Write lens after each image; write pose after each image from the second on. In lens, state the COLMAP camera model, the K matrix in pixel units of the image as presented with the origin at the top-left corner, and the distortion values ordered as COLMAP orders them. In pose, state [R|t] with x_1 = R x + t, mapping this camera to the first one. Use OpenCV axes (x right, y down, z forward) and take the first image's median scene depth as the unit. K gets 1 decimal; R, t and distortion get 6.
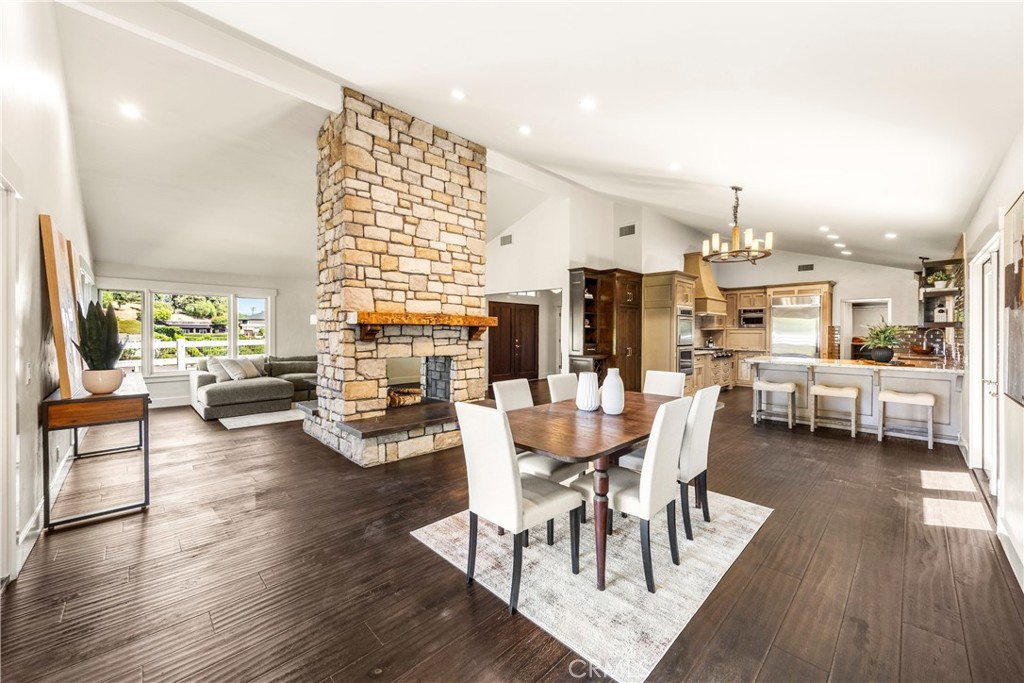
lens RADIAL K [[394.0, 0, 516.1], [0, 394.0, 331.7], [0, 0, 1]] dist [0.000283, -0.000399]
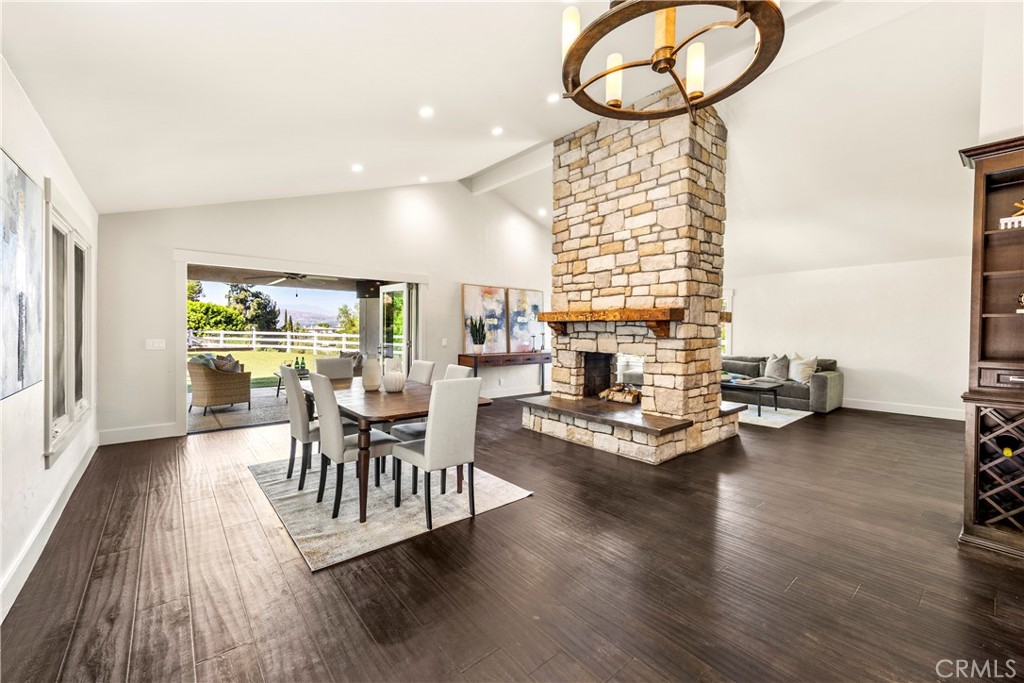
lens RADIAL K [[422.6, 0, 511.9], [0, 422.6, 330.2], [0, 0, 1]] dist [0.011040, -0.000183]
pose [[-0.094951, -0.000930, -0.995481, 0.857891], [-0.007068, 0.999975, -0.000260, 0.007762], [0.995457, 0.007011, -0.094955, 0.872633]]
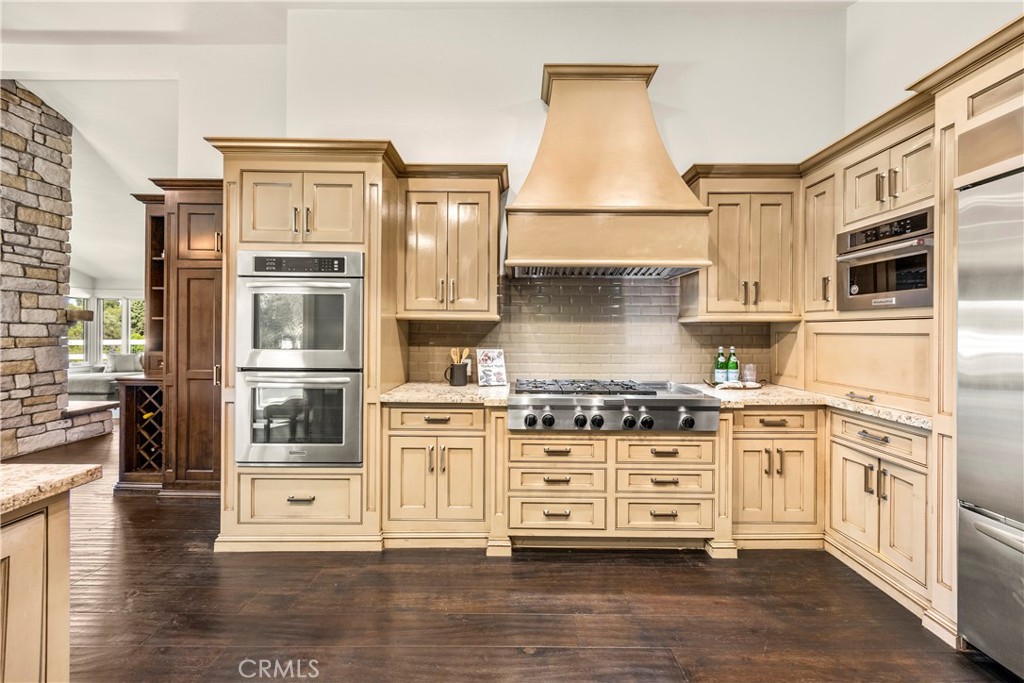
lens RADIAL K [[394.0, 0, 516.1], [0, 394.0, 331.7], [0, 0, 1]] dist [0.000283, -0.000399]
pose [[0.708088, 0.002305, -0.706120, 1.163980], [-0.003627, 0.999993, -0.000373, 0.007768], [0.706115, 0.002825, 0.708092, 1.345296]]
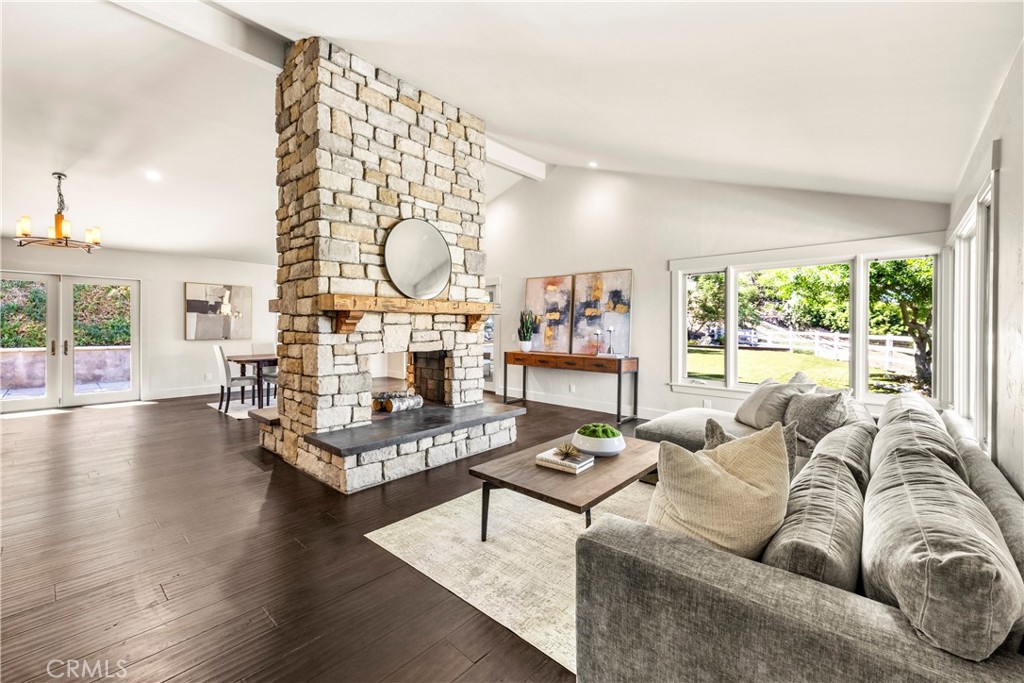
lens RADIAL K [[422.6, 0, 511.9], [0, 422.6, 330.2], [0, 0, 1]] dist [0.011040, -0.000183]
pose [[-0.998278, -0.004185, -0.058510, -0.523221], [-0.004588, 0.999967, 0.006752, 0.012340], [0.058480, 0.007009, -0.998264, 2.039297]]
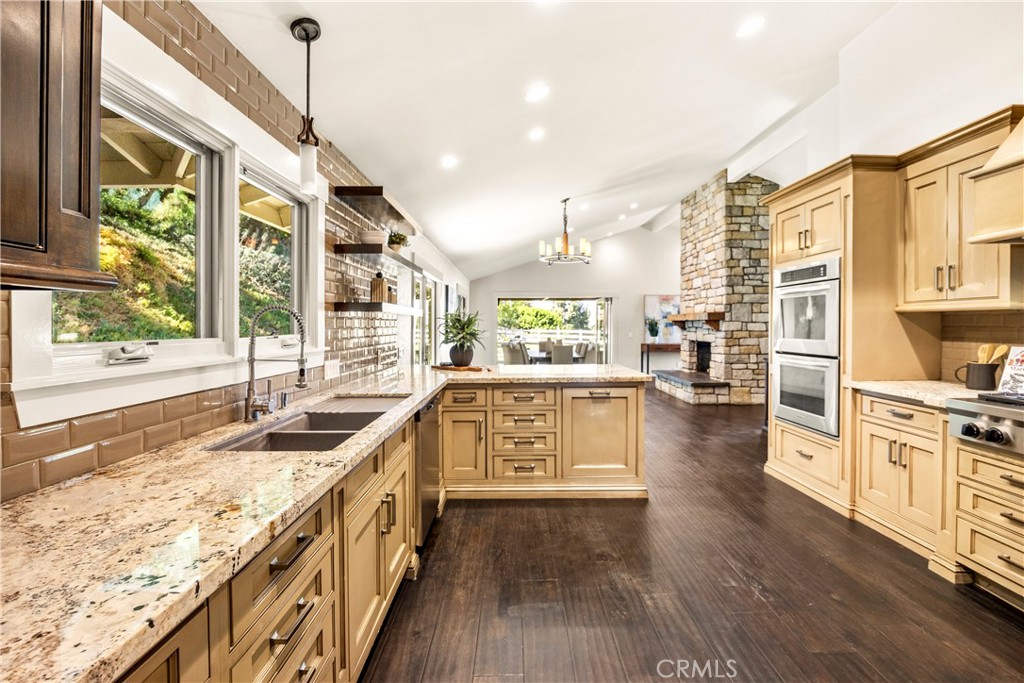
lens RADIAL K [[438.6, 0, 513.3], [0, 438.6, 327.3], [0, 0, 1]] dist [-0.000258, -0.000013]
pose [[-0.704610, -0.001481, -0.709593, 1.499712], [-0.000557, 0.999999, -0.001534, 0.013416], [0.709595, -0.000686, -0.704610, 1.705076]]
